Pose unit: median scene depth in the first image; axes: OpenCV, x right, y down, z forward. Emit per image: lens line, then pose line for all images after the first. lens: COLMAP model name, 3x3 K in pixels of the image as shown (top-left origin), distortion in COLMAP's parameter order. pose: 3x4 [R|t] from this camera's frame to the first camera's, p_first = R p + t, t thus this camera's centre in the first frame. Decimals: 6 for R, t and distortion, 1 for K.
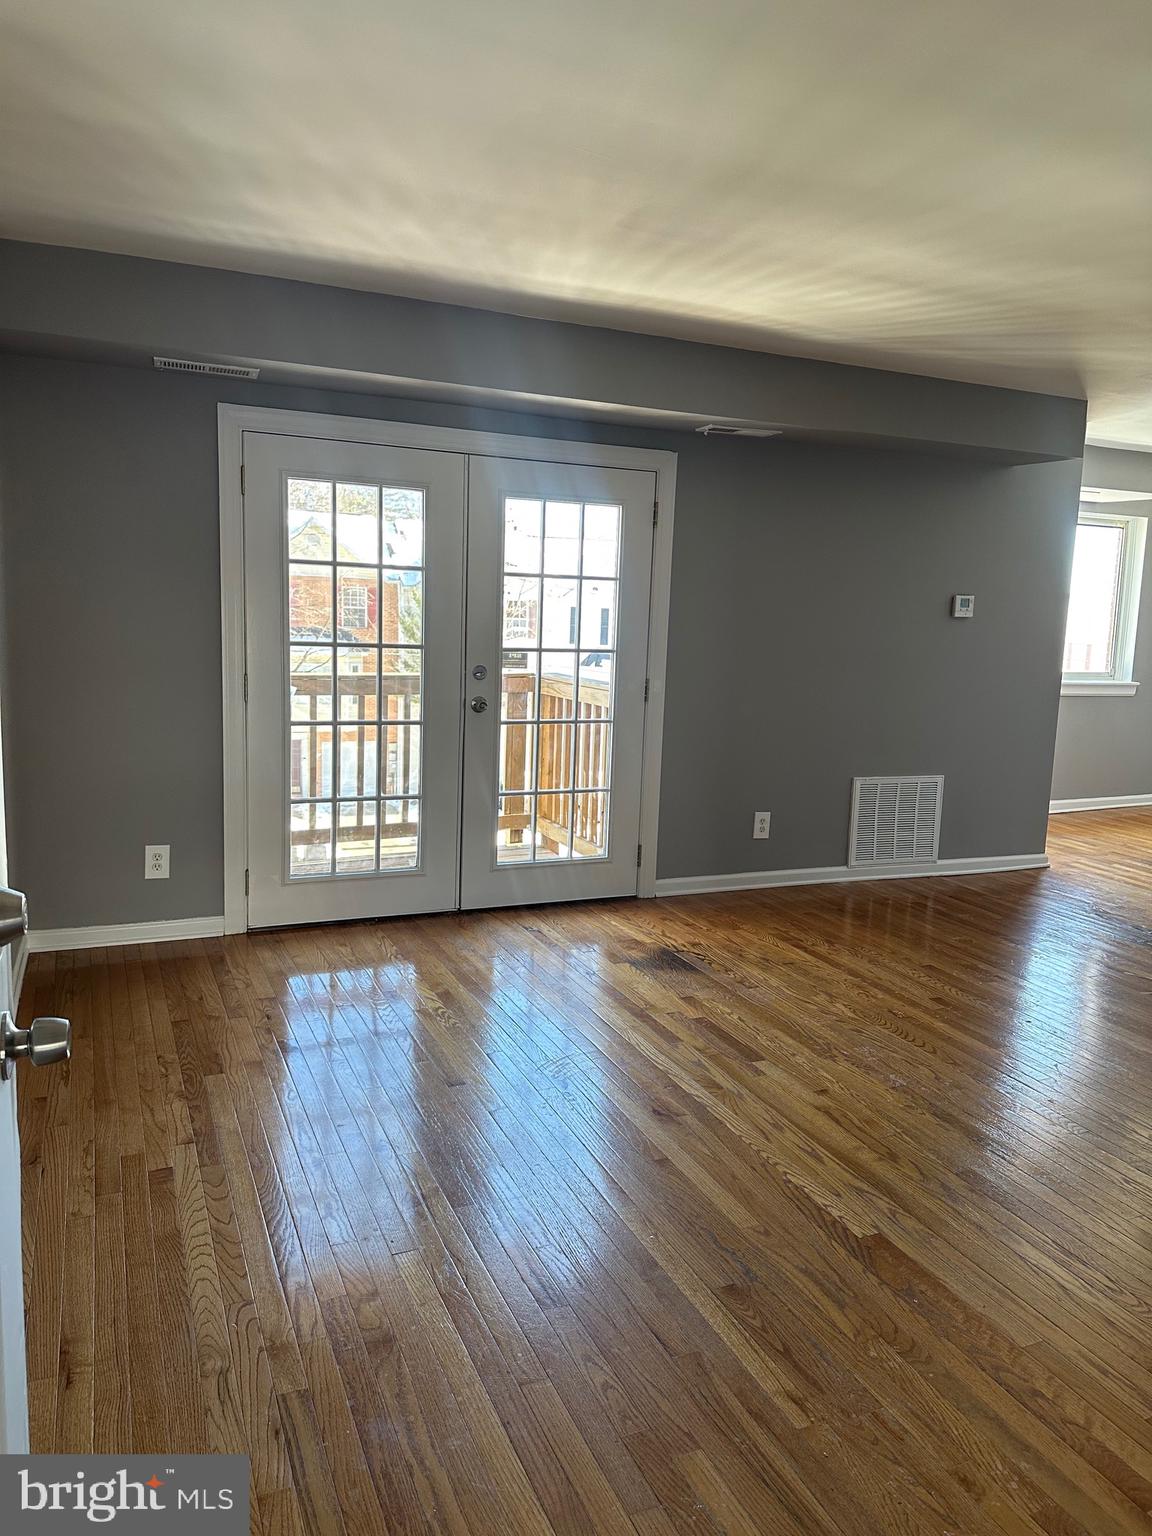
lens RADIAL K [[1068.1, 0, 584.6], [0, 1068.1, 757.1], [0, 0, 1]] dist [0.114689, -0.159724]
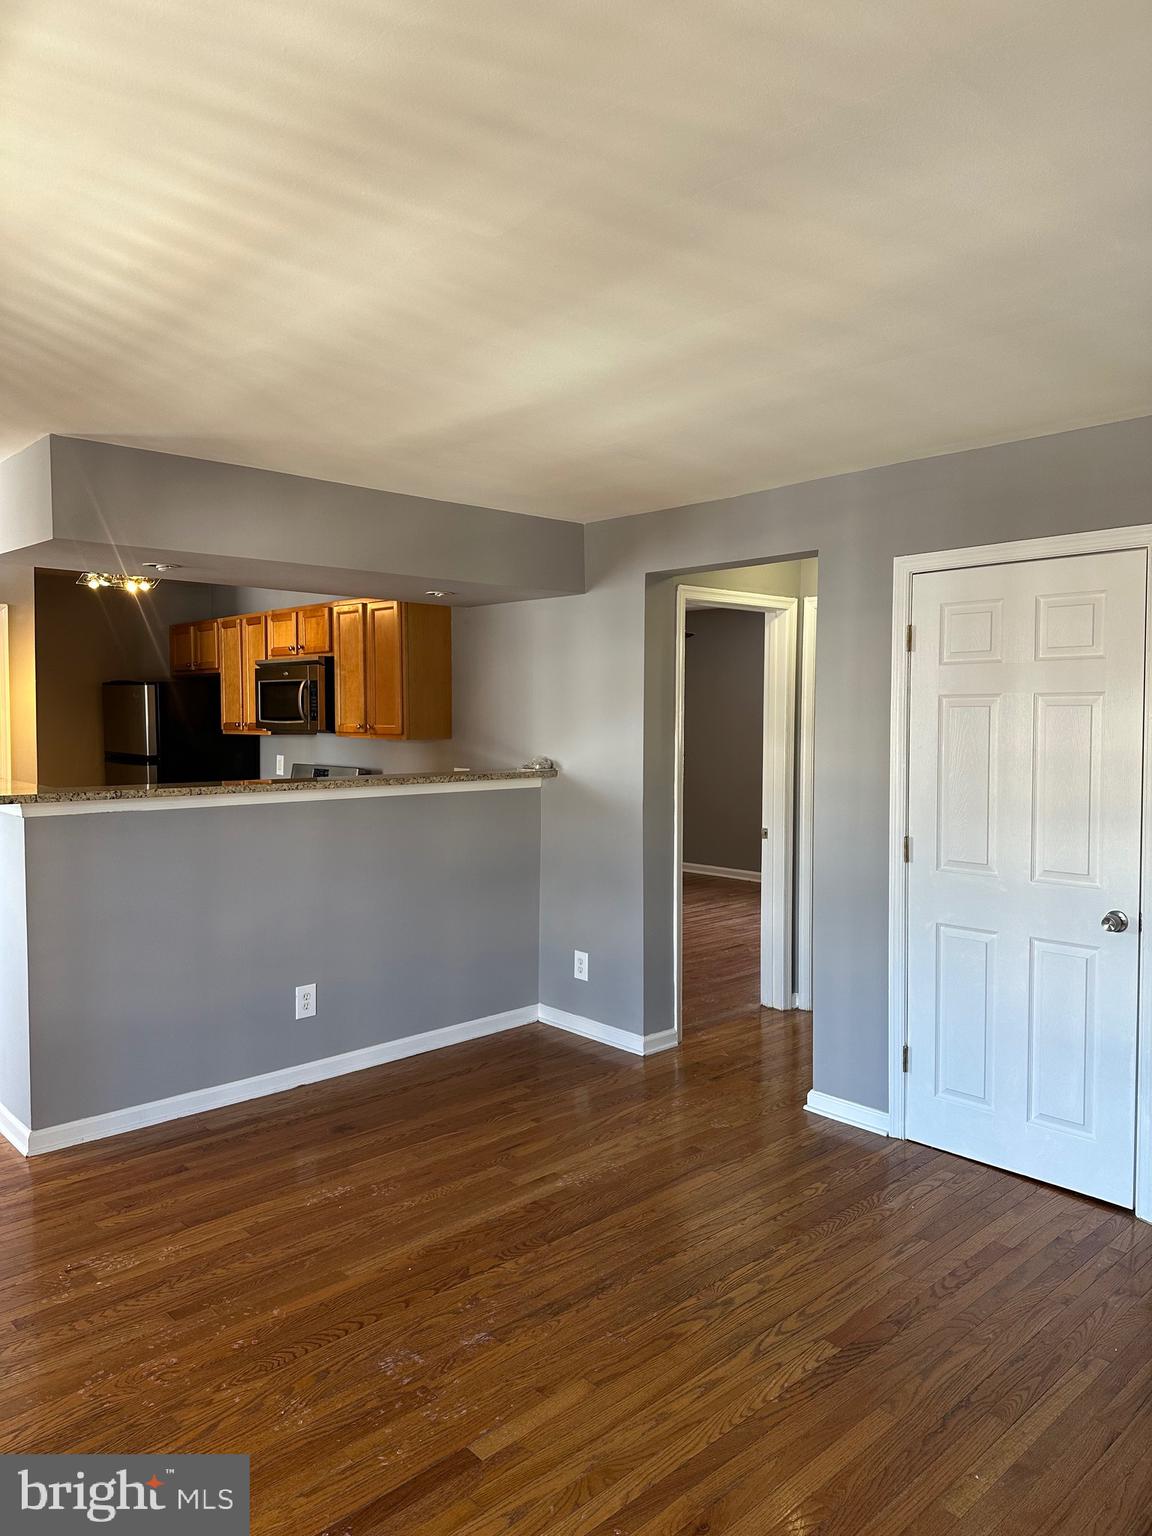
lens RADIAL K [[1068.5, 0, 576.0], [0, 1068.5, 768.0], [0, 0, 1]] dist [0.105215, -0.136608]
pose [[-0.325637, -0.089059, 0.941291, -0.386851], [0.114813, 0.984462, 0.132862, -0.187563], [-0.938498, 0.151337, -0.310353, 0.906378]]
